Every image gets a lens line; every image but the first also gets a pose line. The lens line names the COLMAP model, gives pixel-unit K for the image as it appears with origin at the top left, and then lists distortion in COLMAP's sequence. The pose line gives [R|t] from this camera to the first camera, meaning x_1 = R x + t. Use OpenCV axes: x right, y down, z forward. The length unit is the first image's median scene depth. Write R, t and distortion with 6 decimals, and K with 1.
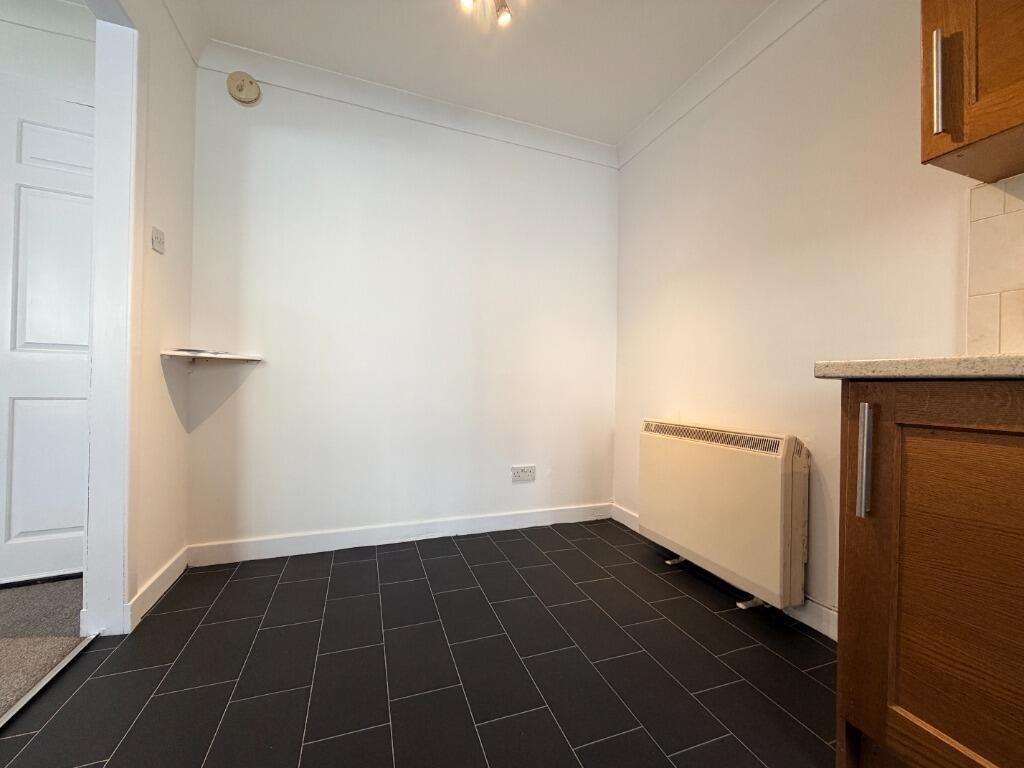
lens RADIAL K [[409.5, 0, 504.6], [0, 409.5, 383.2], [0, 0, 1]] dist [0.001430, 0.000045]
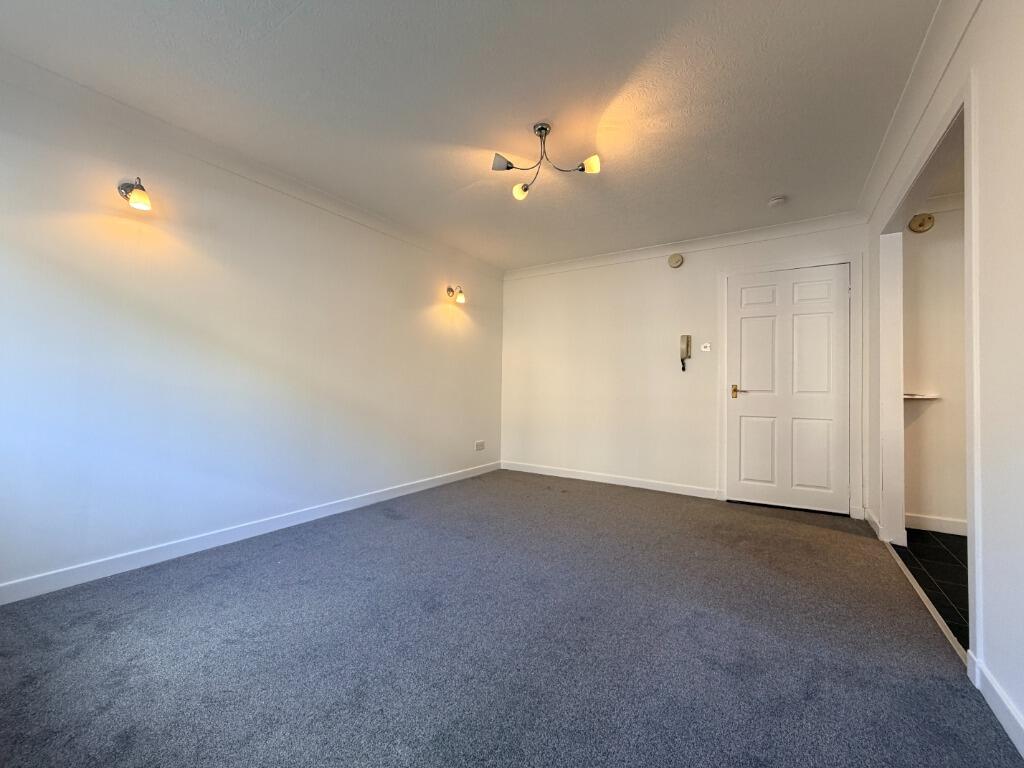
lens RADIAL K [[409.5, 0, 512.2], [0, 409.5, 383.1], [0, 0, 1]] dist [0.001430, 0.000045]
pose [[0.601829, -0.020064, -0.798373, -0.396824], [0.001254, 0.999707, -0.024178, -0.088782], [0.798624, 0.013550, 0.601678, -1.343969]]
